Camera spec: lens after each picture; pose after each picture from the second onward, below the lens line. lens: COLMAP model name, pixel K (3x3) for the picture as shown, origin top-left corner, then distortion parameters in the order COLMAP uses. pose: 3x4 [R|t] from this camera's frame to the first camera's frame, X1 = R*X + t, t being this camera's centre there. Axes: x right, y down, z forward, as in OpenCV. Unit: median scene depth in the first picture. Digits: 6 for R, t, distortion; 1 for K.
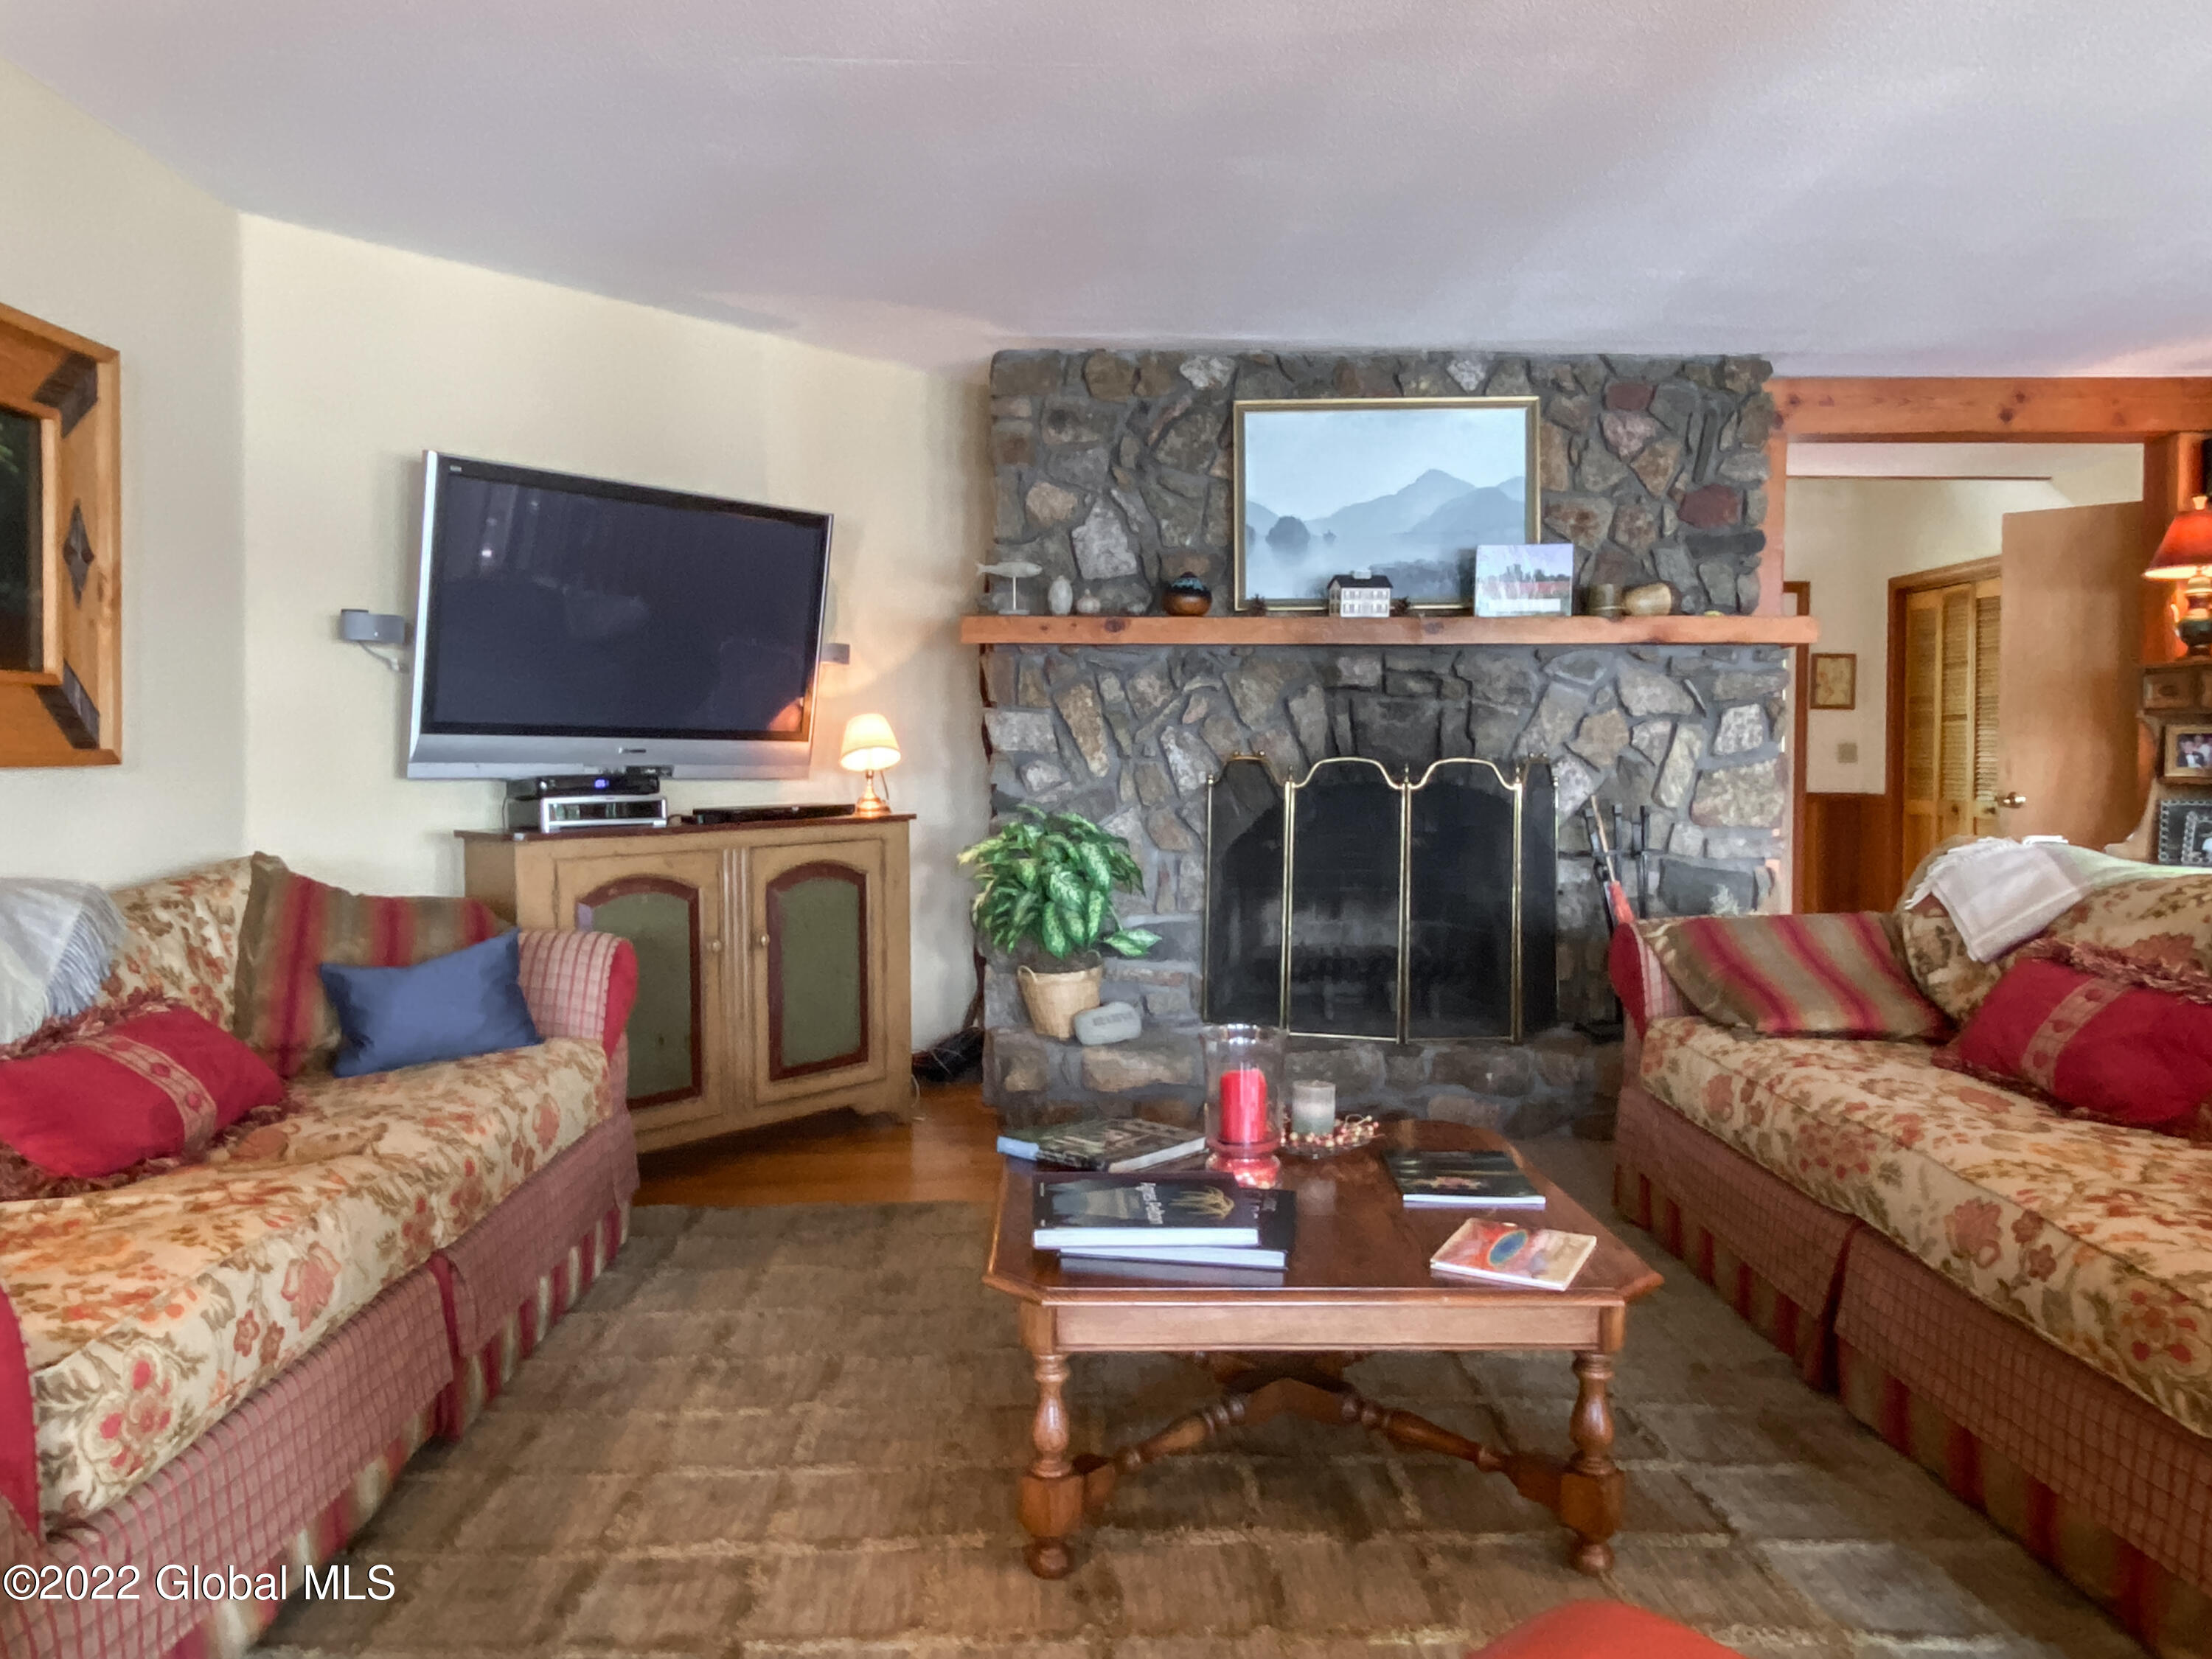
lens RADIAL K [[1478.8, 0, 1135.2], [0, 1478.8, 839.9], [0, 0, 1]] dist [0.062093, -0.084065]
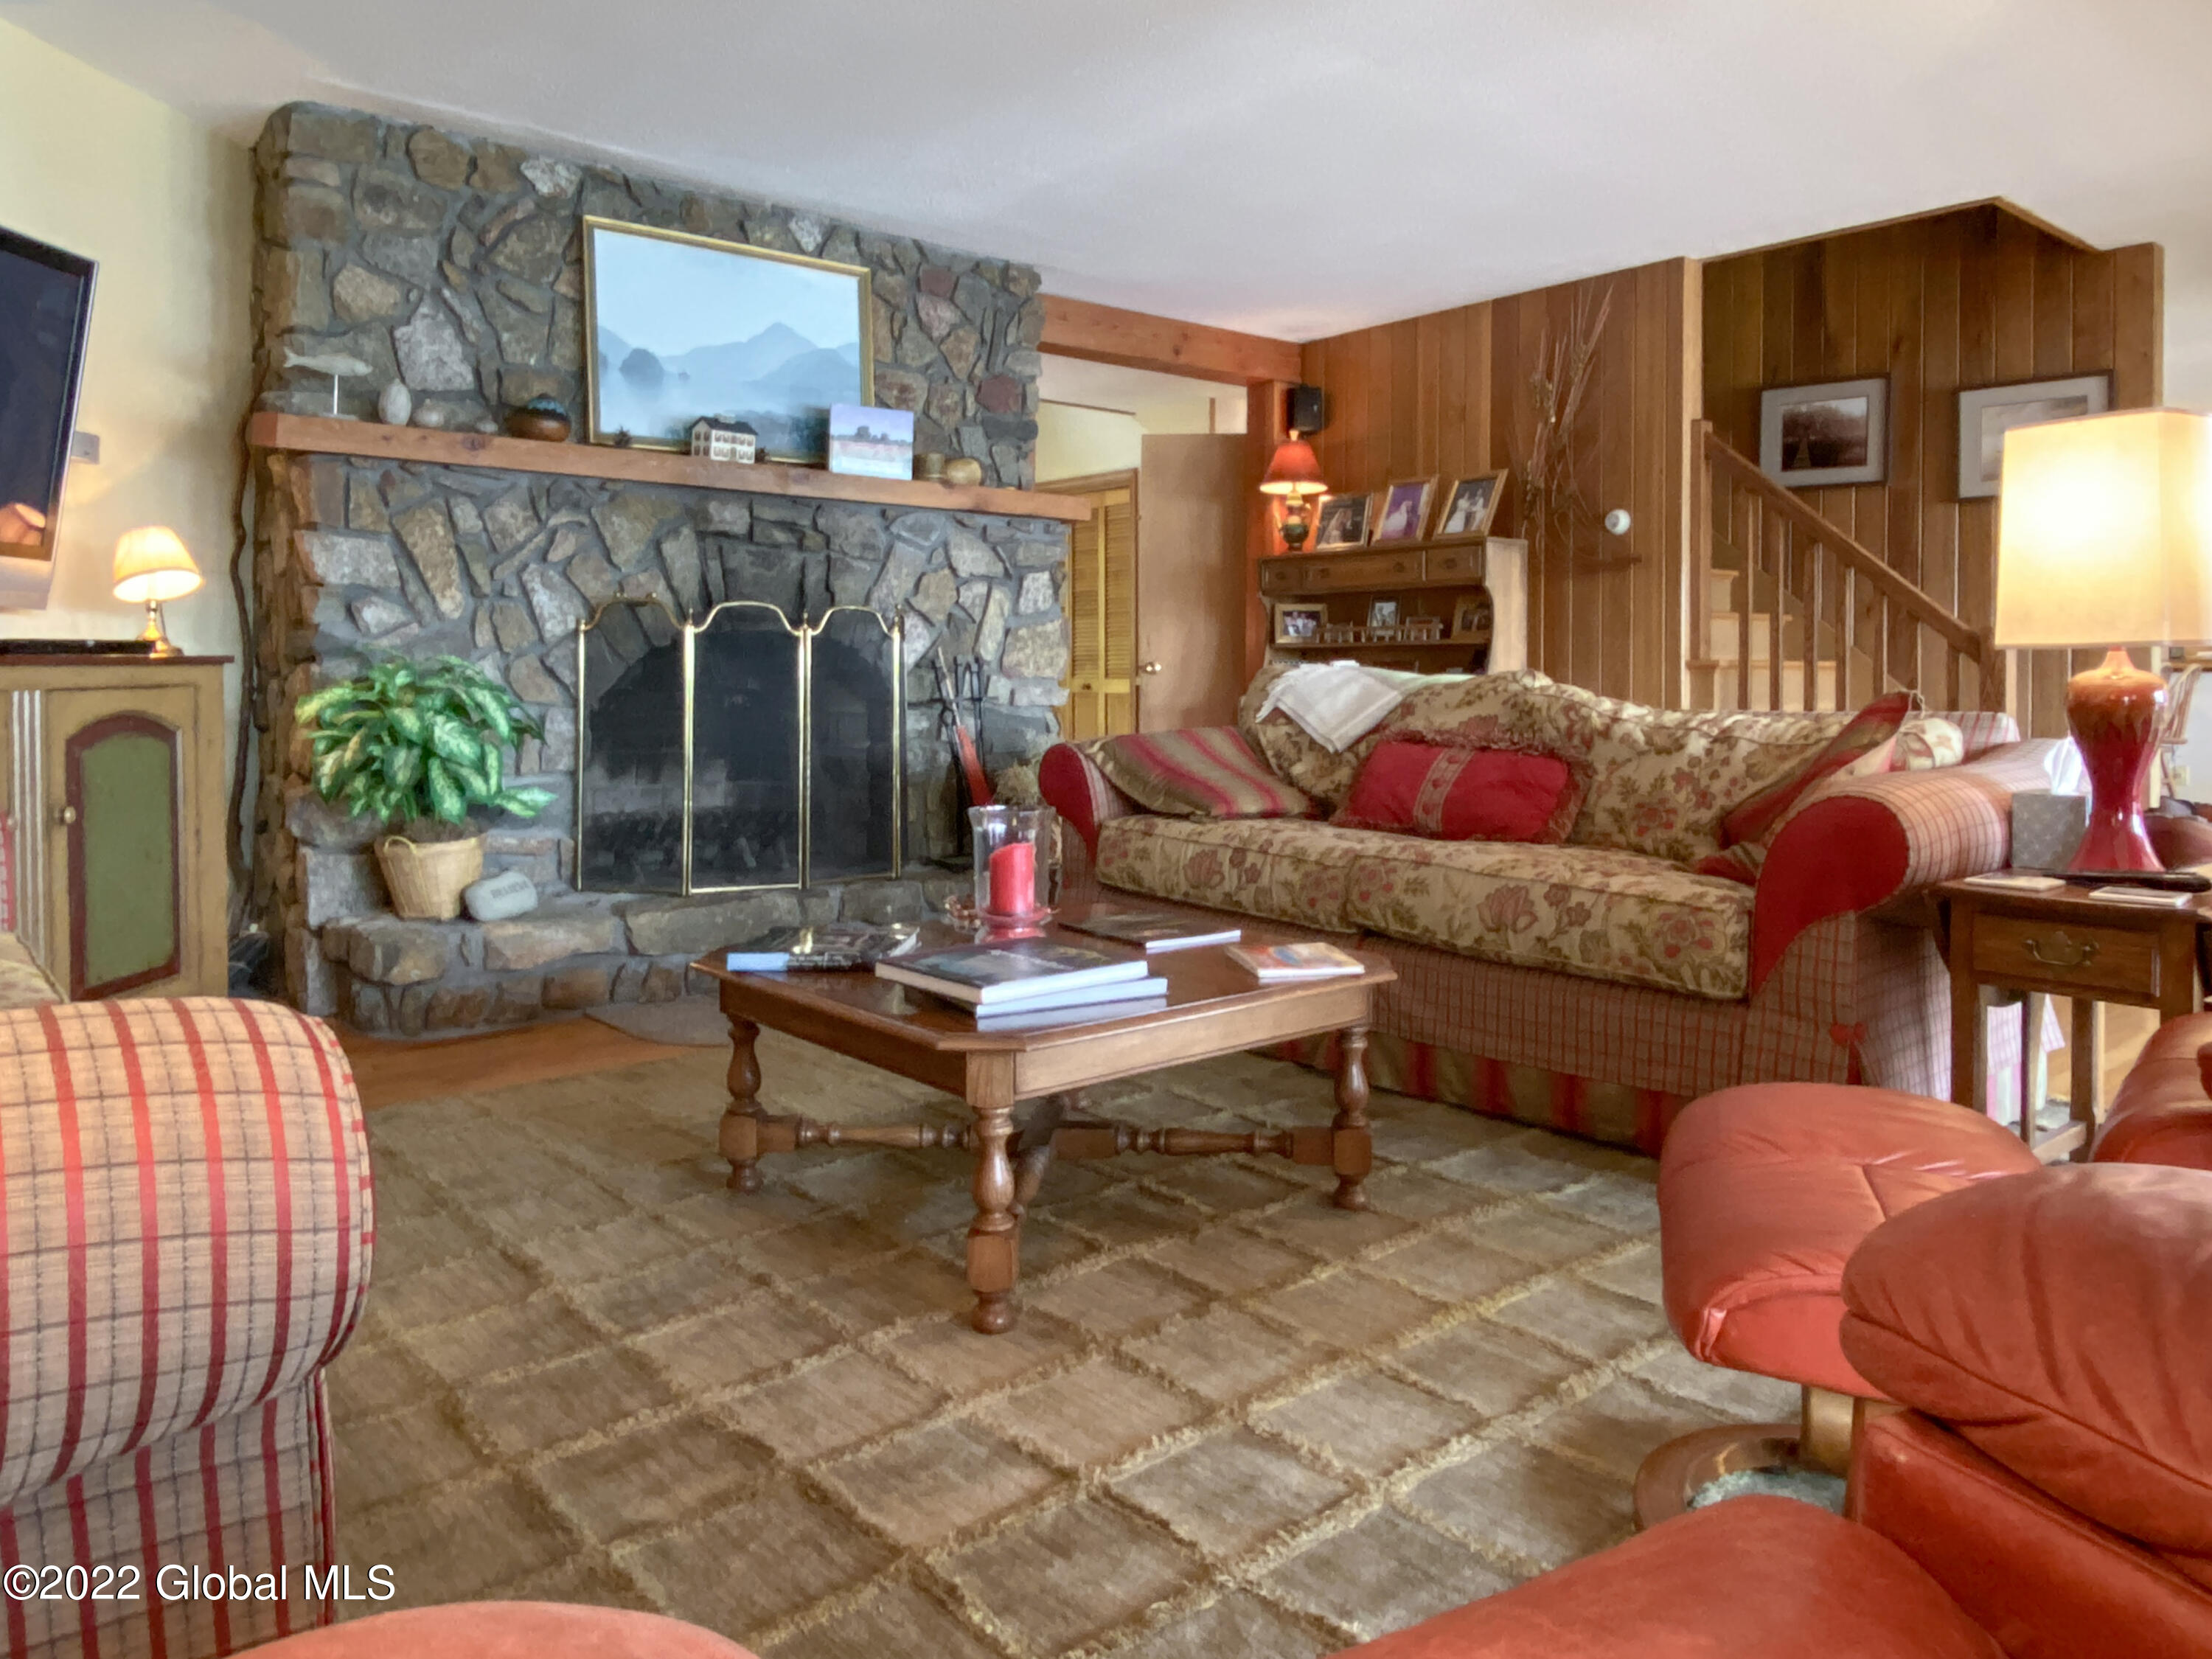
lens RADIAL K [[1493.3, 0, 1112.6], [0, 1493.3, 761.5], [0, 0, 1]] dist [0.073526, -0.129521]
pose [[0.775658, -0.036597, 0.630092, -0.280583], [0.038870, 0.999192, 0.010184, 0.046733], [-0.629956, 0.016592, 0.776454, 0.073235]]
